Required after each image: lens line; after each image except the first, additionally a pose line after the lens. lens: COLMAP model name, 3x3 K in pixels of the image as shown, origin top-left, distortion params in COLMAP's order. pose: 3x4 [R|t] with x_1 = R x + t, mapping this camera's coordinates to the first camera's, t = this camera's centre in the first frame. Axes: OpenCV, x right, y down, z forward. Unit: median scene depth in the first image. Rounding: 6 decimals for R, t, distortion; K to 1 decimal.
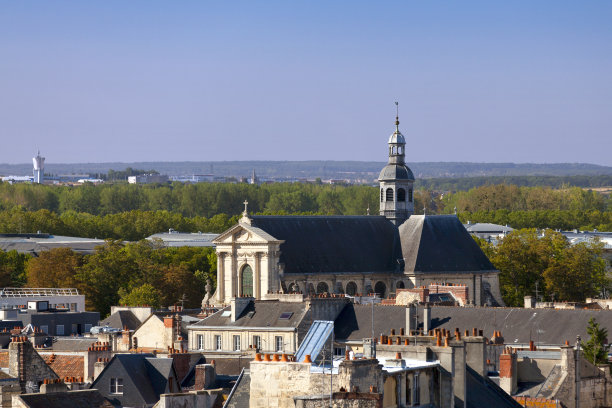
lens RADIAL K [[3532.8, 0, 305.8], [0, 3532.8, 203.6], [0, 0, 1]] dist [0.244892, 0.000000]
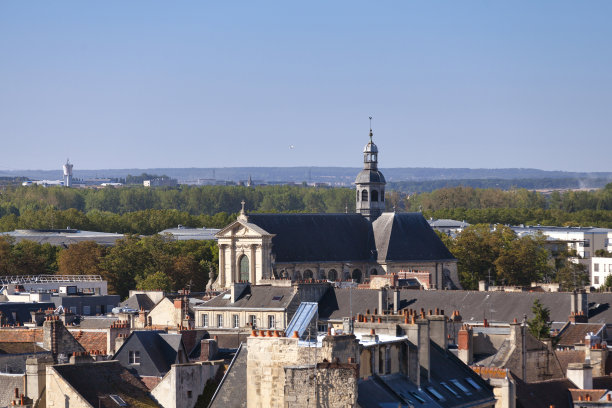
lens RADIAL K [[3532.8, 0, 306.2], [0, 3532.8, 204.3], [0, 0, 1]] dist [0.244892, 0.000000]
pose [[0.999730, -0.002687, -0.023101, 0.031453], [0.002625, 0.999993, -0.002718, 0.003586], [0.023109, 0.002656, 0.999729, -0.181525]]
